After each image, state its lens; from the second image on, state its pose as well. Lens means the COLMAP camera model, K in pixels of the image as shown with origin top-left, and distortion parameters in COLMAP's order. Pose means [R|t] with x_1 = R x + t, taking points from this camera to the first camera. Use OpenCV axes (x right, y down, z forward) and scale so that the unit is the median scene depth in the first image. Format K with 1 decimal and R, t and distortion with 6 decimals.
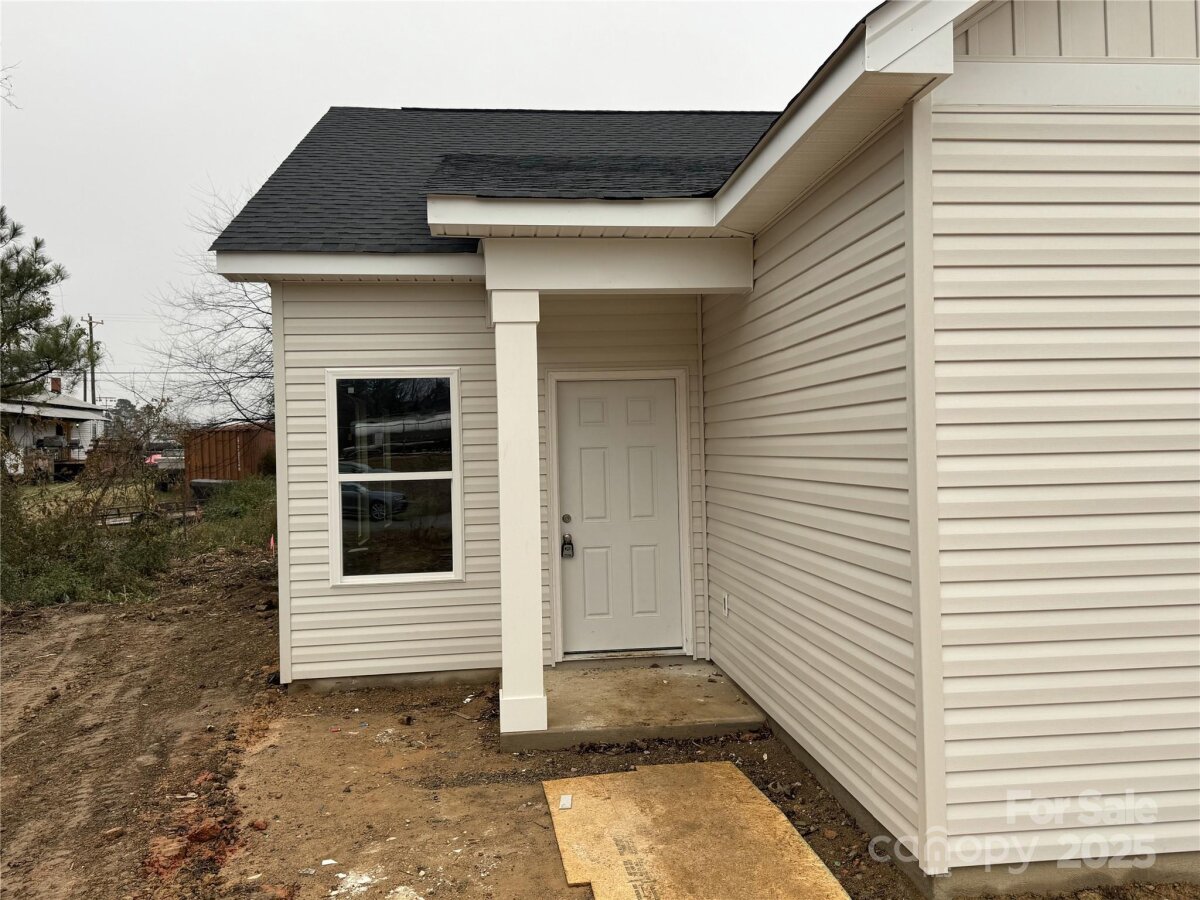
lens RADIAL K [[1020.0, 0, 606.4], [0, 1020.0, 447.4], [0, 0, 1]] dist [0.137543, -0.219908]
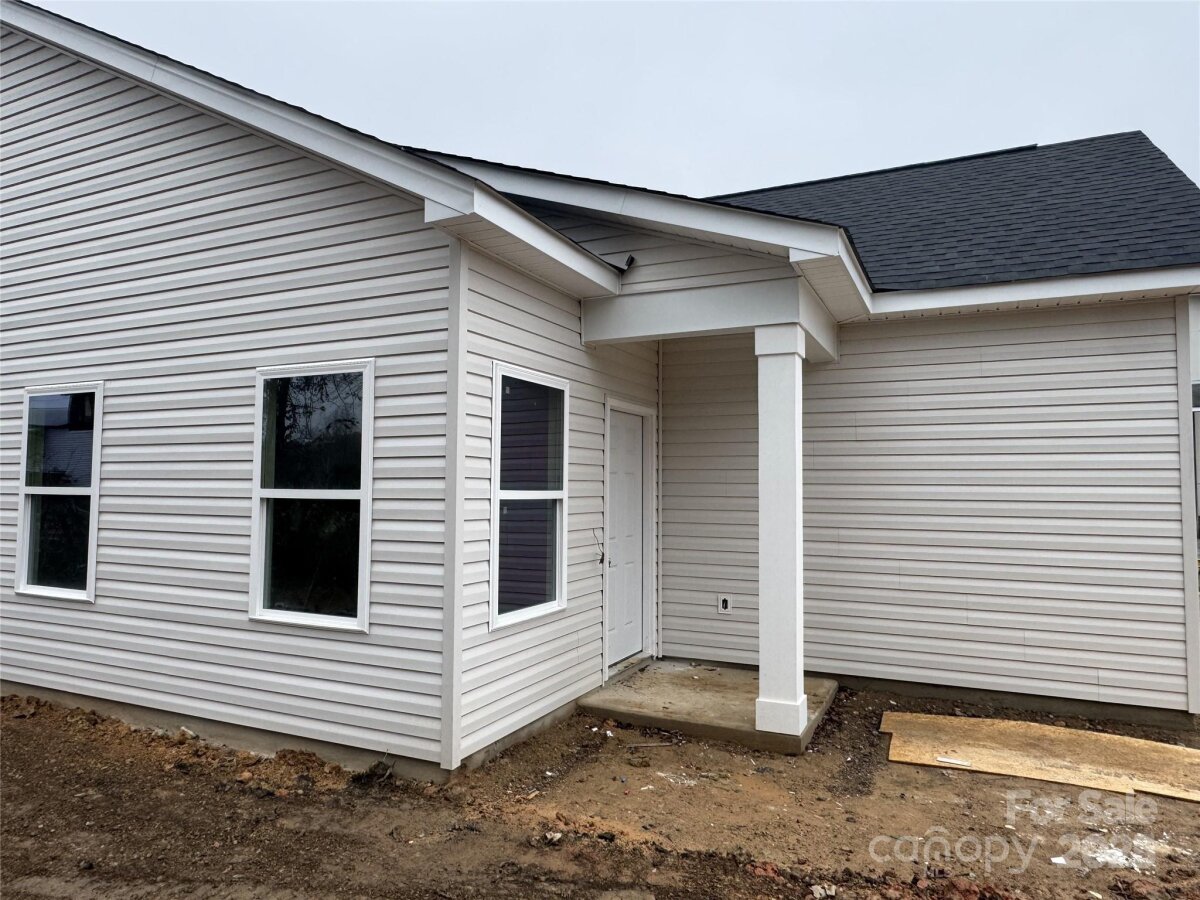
lens RADIAL K [[779.8, 0, 592.7], [0, 779.8, 444.8], [0, 0, 1]] dist [-0.003742, 0.001918]
pose [[0.525829, 0.076912, 0.847106, -0.873514], [-0.021608, 0.996790, -0.077090, 0.042002], [-0.850316, 0.022232, 0.525803, 0.713943]]
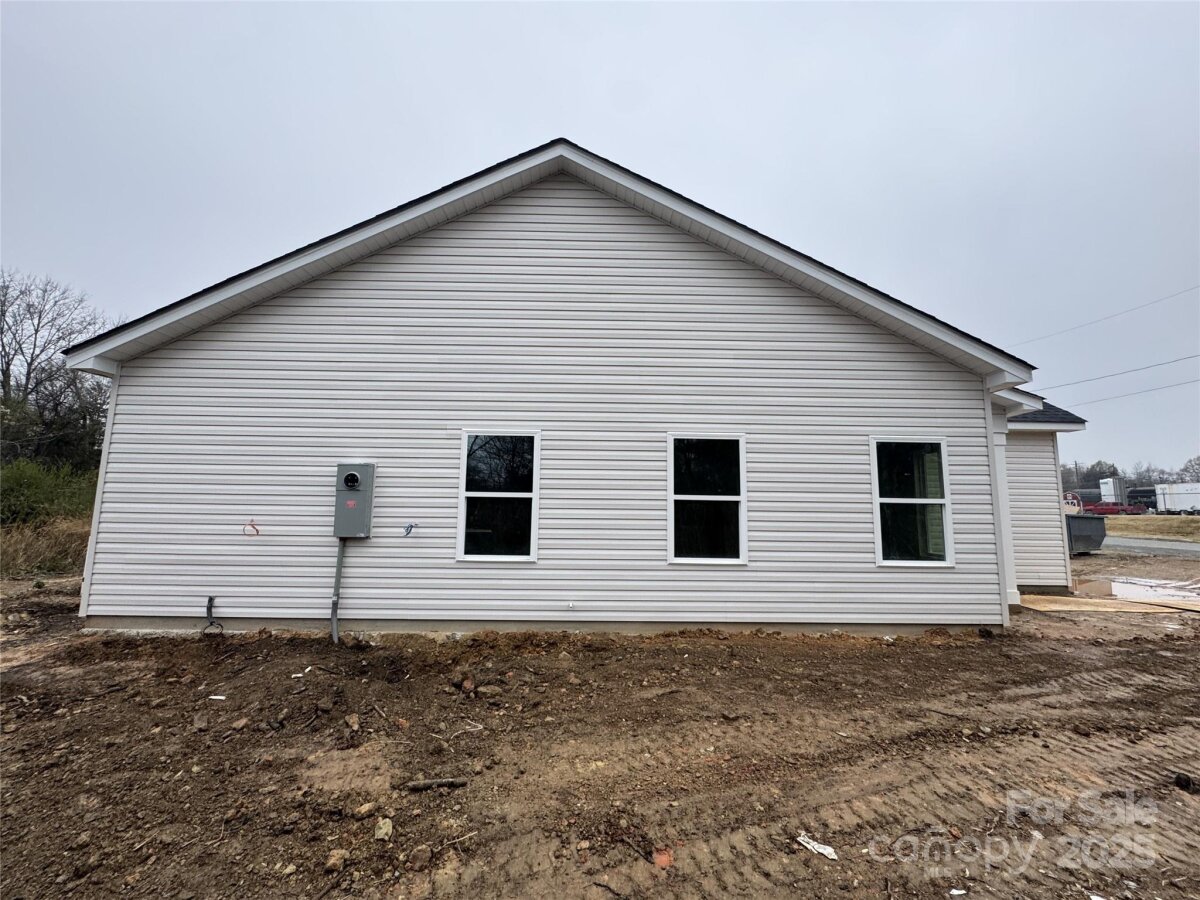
lens RADIAL K [[476.9, 0, 600.0], [0, 476.9, 450.0], [0, 0, 1]] dist [-0.003185, 0.000160]
pose [[0.092649, 0.146922, 0.984799, -1.346437], [-0.017134, 0.989142, -0.145958, 0.084185], [-0.995551, -0.003351, 0.094160, 1.831396]]
